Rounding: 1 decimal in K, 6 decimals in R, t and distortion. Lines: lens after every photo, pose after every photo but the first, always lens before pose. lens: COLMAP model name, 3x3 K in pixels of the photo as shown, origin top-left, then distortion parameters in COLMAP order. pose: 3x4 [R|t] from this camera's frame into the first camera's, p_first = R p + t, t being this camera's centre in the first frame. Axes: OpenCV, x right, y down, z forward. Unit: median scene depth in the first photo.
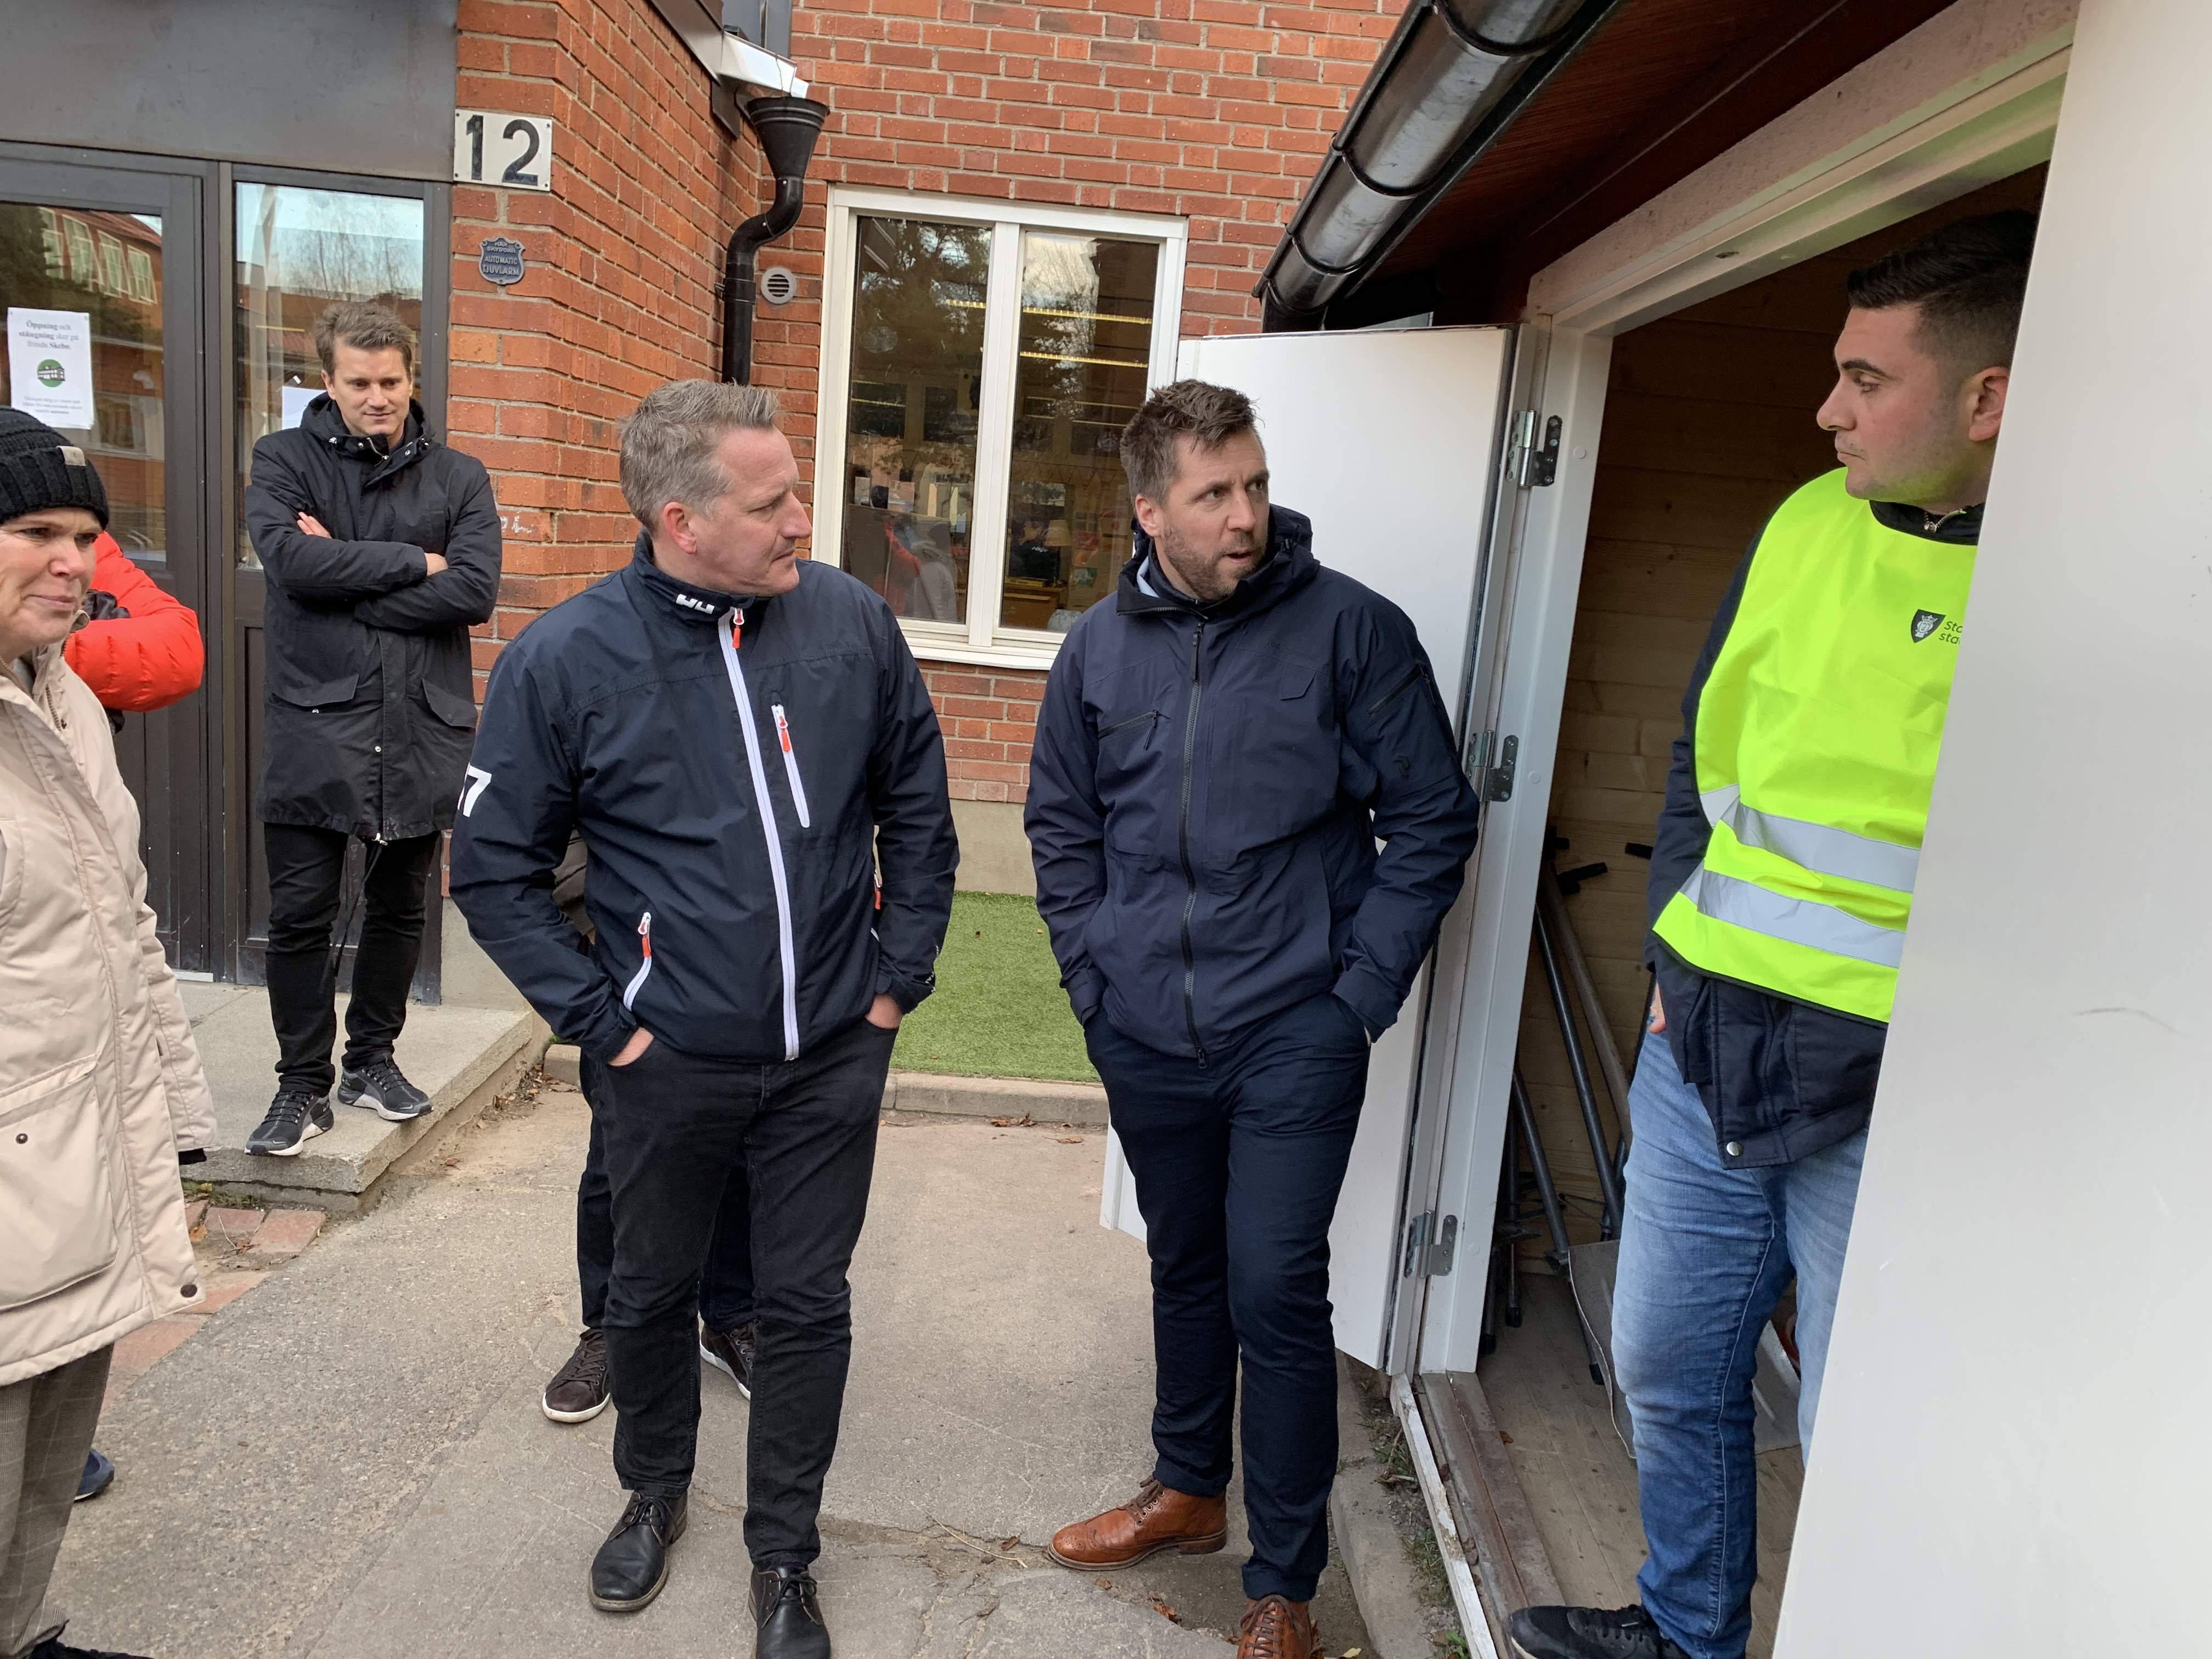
lens RADIAL K [[1680.1, 0, 1109.0], [0, 1680.1, 833.8], [0, 0, 1]] dist [-0.014543, -0.018657]
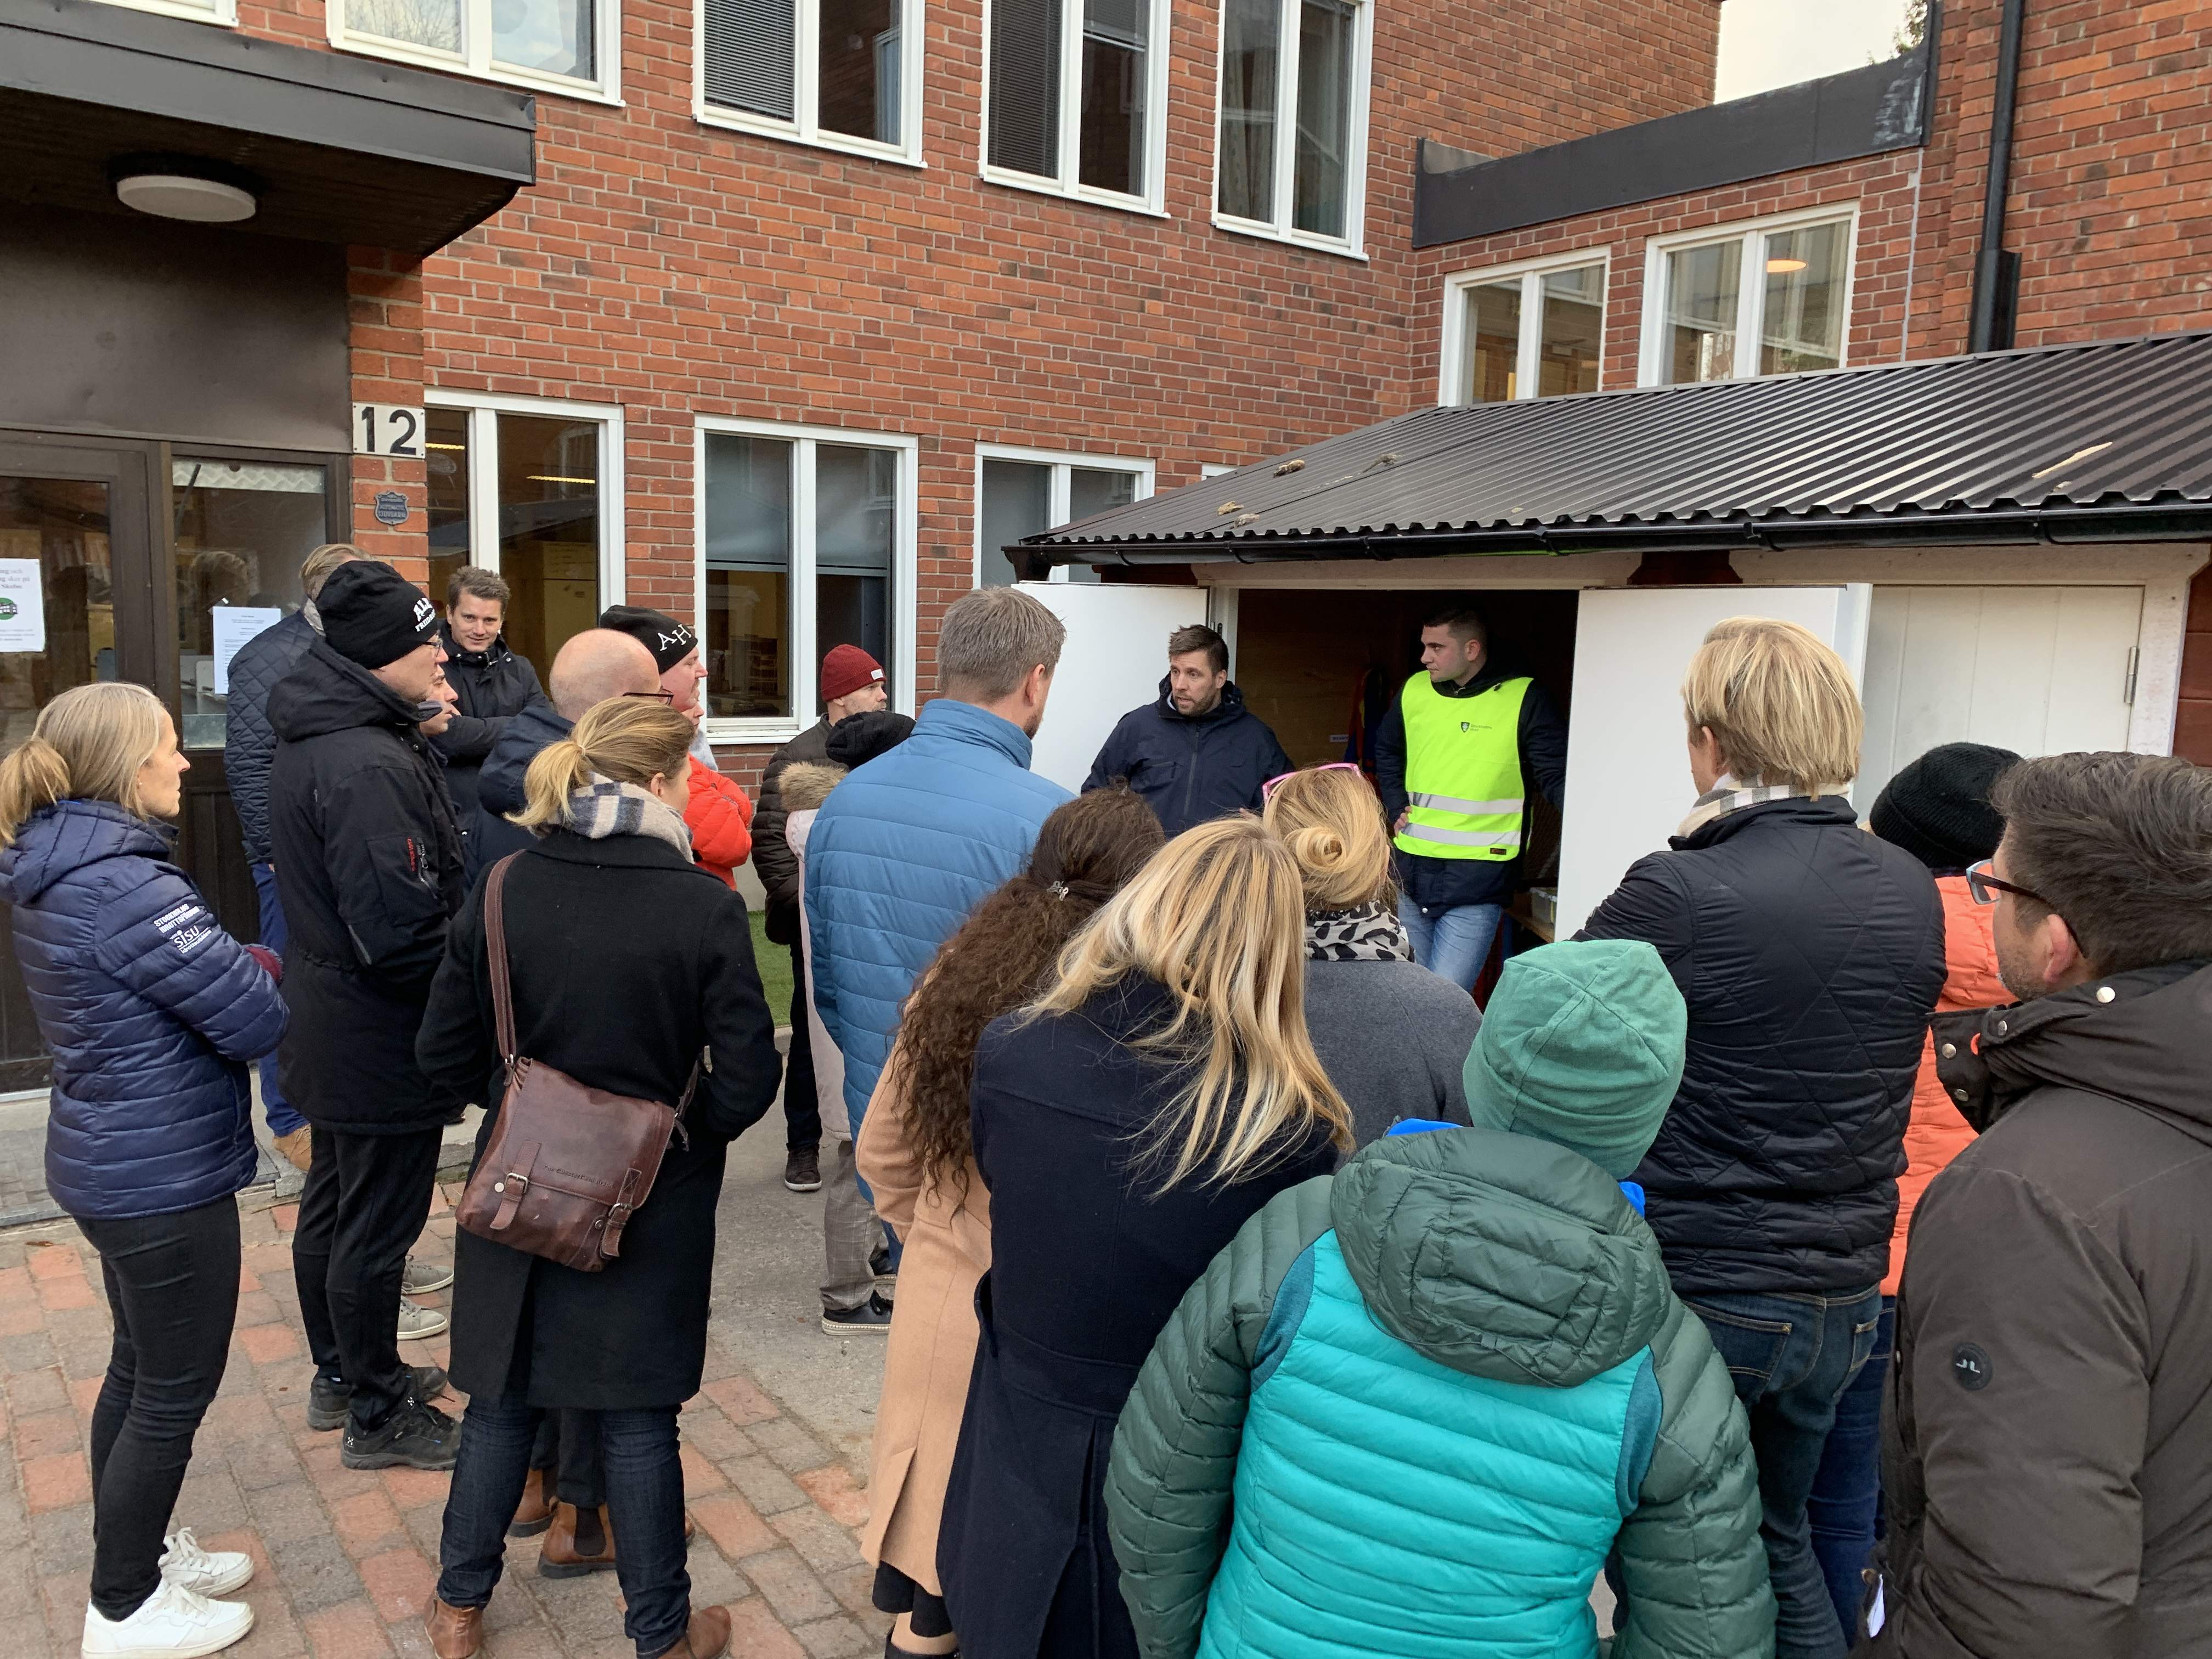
lens RADIAL K [[1680.1, 0, 1106.4], [0, 1680.1, 831.8], [0, 0, 1]] dist [-0.014543, -0.018657]
pose [[0.807345, -0.140217, 0.573178, -0.468454], [0.143089, 0.988886, 0.040366, -0.028210], [-0.572467, 0.049426, 0.818436, -0.313140]]
